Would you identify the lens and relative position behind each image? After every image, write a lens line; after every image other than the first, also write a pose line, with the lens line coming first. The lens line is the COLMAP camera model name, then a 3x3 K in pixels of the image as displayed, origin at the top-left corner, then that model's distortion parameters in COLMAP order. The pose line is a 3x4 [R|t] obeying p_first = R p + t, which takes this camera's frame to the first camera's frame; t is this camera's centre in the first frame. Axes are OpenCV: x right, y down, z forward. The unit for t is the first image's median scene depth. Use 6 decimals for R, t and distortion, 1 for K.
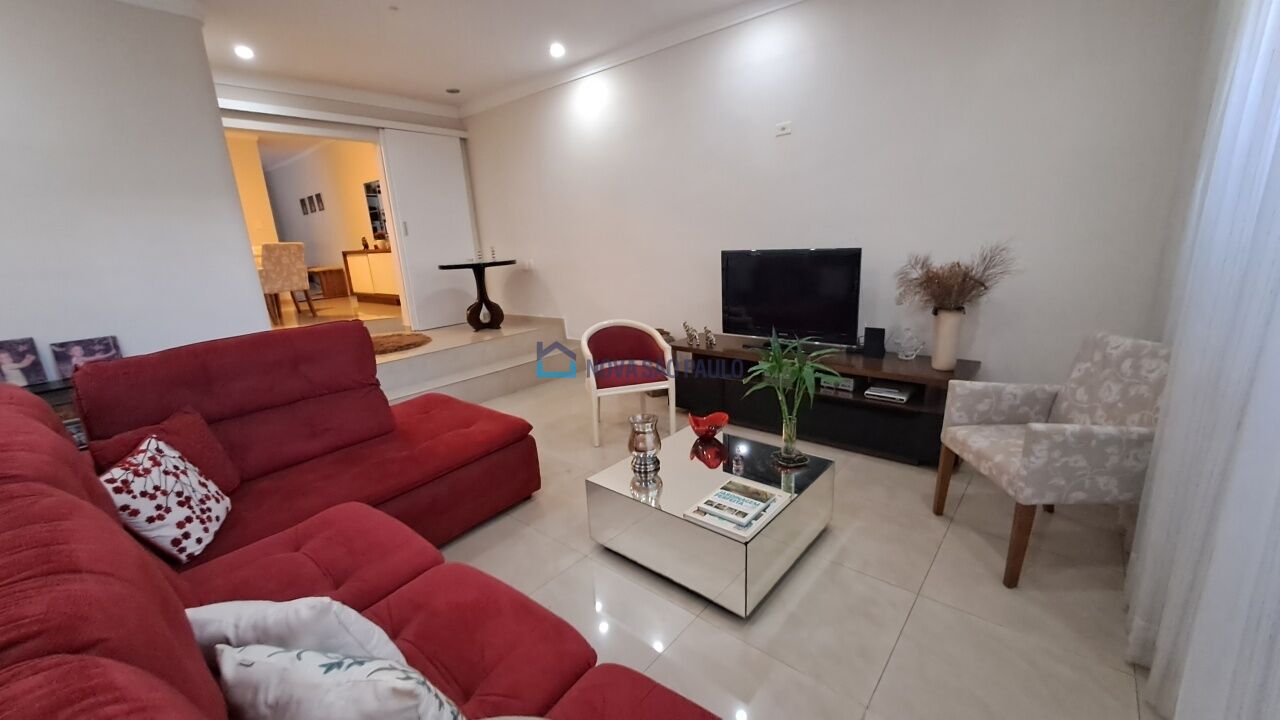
lens RADIAL K [[502.3, 0, 644.5], [0, 502.3, 366.1], [0, 0, 1]] dist [0.001972, 0.000030]
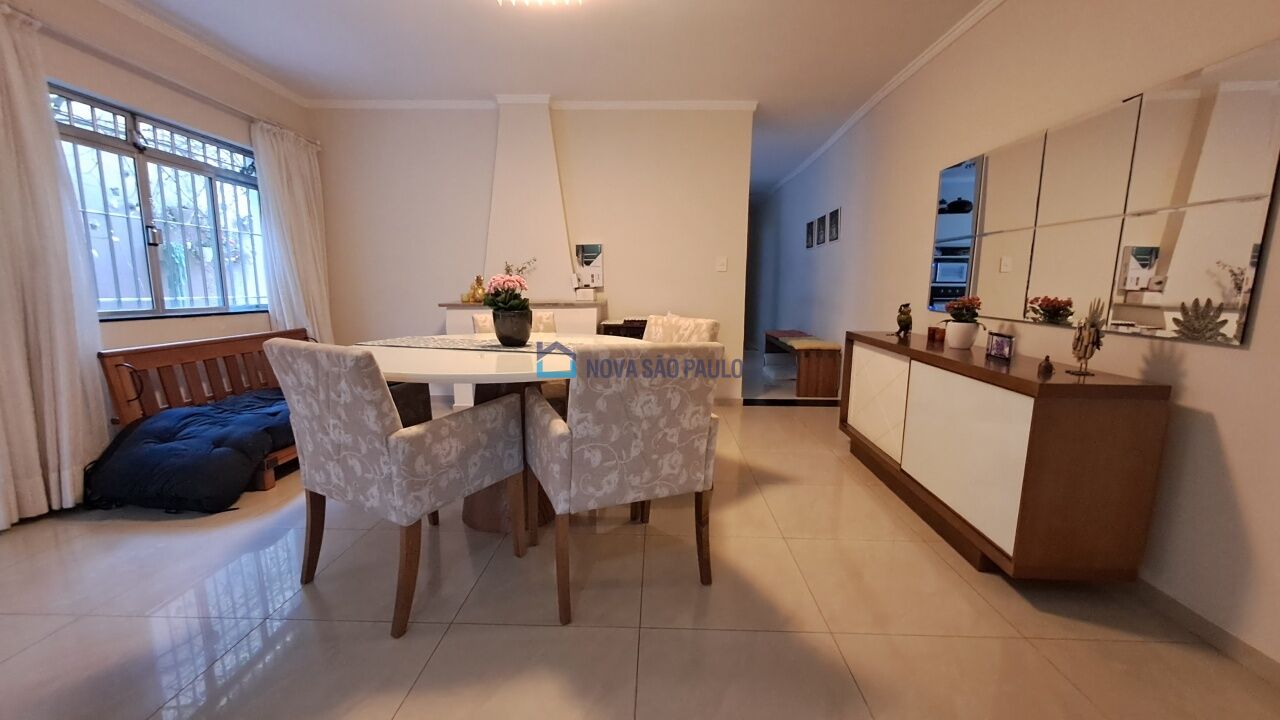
lens RADIAL K [[502.3, 0, 638.6], [0, 502.3, 358.2], [0, 0, 1]] dist [0.001972, 0.000030]
pose [[0.600043, 0.180855, -0.779256, -0.321758], [-0.242537, 0.969389, 0.038224, -0.155847], [0.762315, 0.166063, 0.625539, 0.521213]]
